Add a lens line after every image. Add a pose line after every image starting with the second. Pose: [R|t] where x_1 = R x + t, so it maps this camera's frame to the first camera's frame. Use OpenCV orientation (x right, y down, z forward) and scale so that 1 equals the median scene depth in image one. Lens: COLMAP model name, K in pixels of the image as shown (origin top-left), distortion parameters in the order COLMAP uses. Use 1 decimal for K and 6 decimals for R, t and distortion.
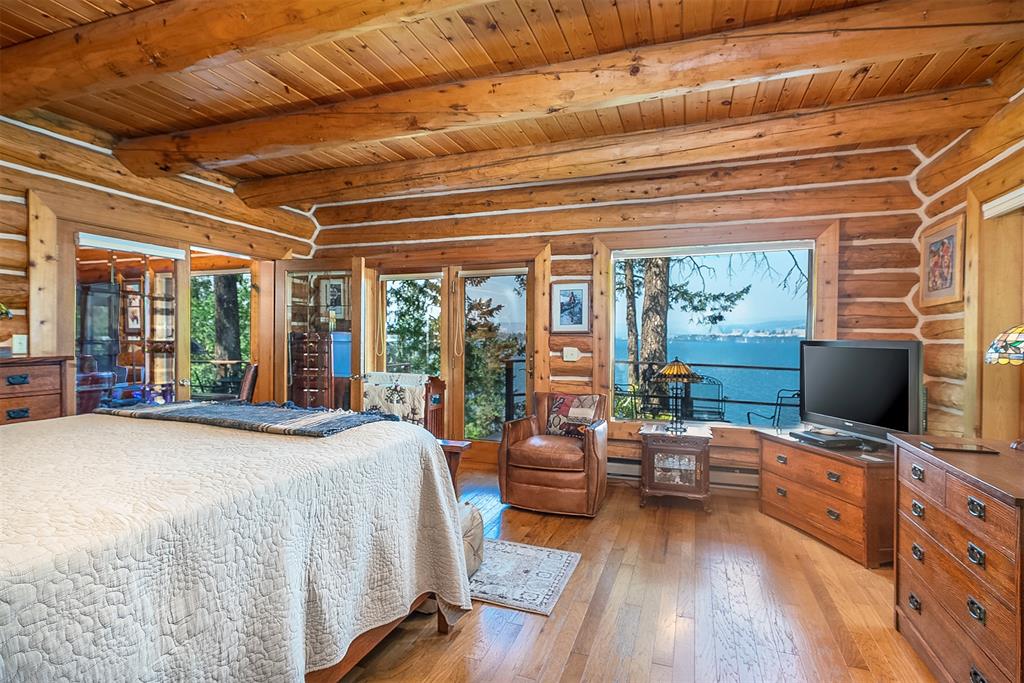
lens RADIAL K [[499.1, 0, 491.1], [0, 499.1, 340.2], [0, 0, 1]] dist [0.001833, 0.000208]
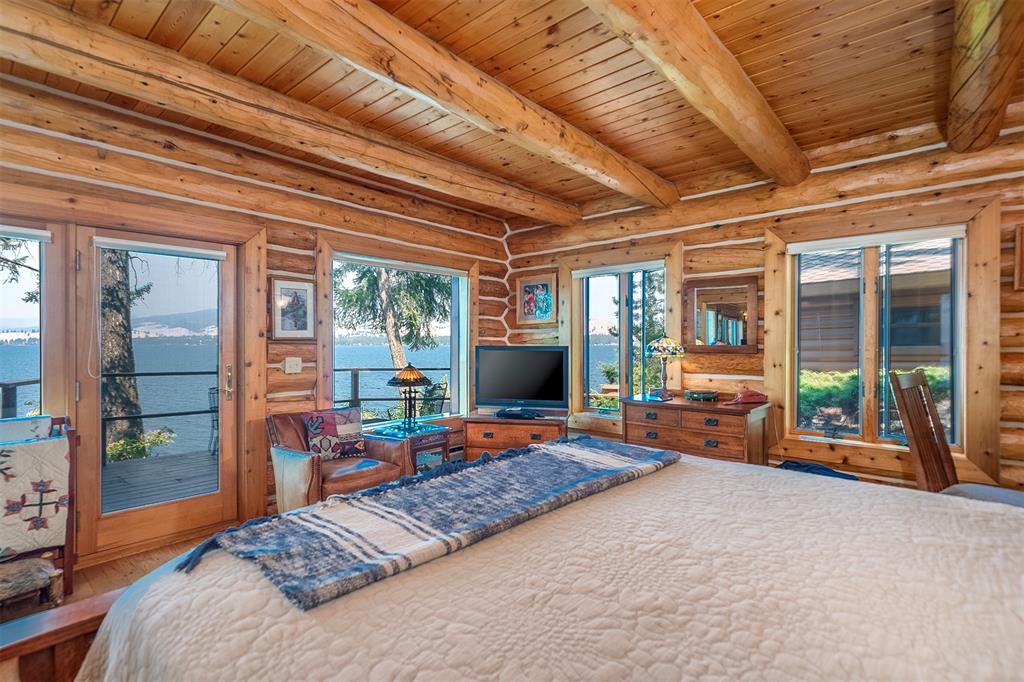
lens RADIAL K [[499.1, 0, 510.0], [0, 499.1, 339.2], [0, 0, 1]] dist [0.001833, 0.000208]
pose [[0.347021, 0.001200, 0.937857, -0.541598], [0.007364, 0.999965, -0.004004, -0.010424], [-0.937828, 0.008296, 0.347000, 0.394537]]
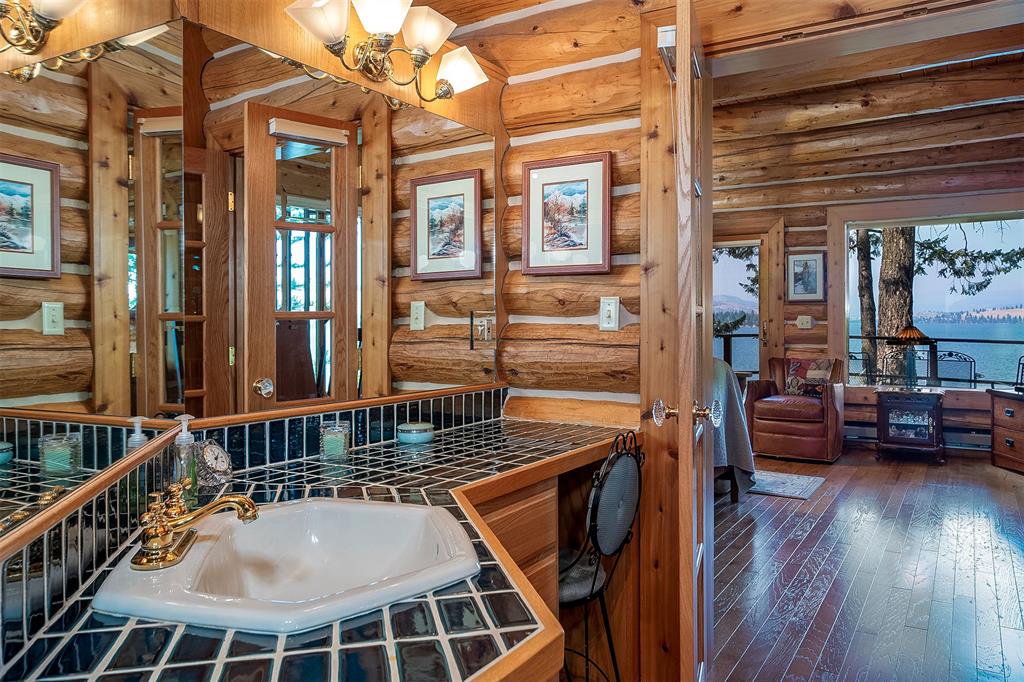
lens RADIAL K [[721.0, 0, 552.8], [0, 721.0, 320.1], [0, 0, 1]] dist [-0.021084, 0.004254]
pose [[0.990584, -0.009086, -0.136607, -0.168205], [0.008435, 0.999950, -0.005349, 0.029574], [0.136649, 0.004146, 0.990611, -0.596947]]
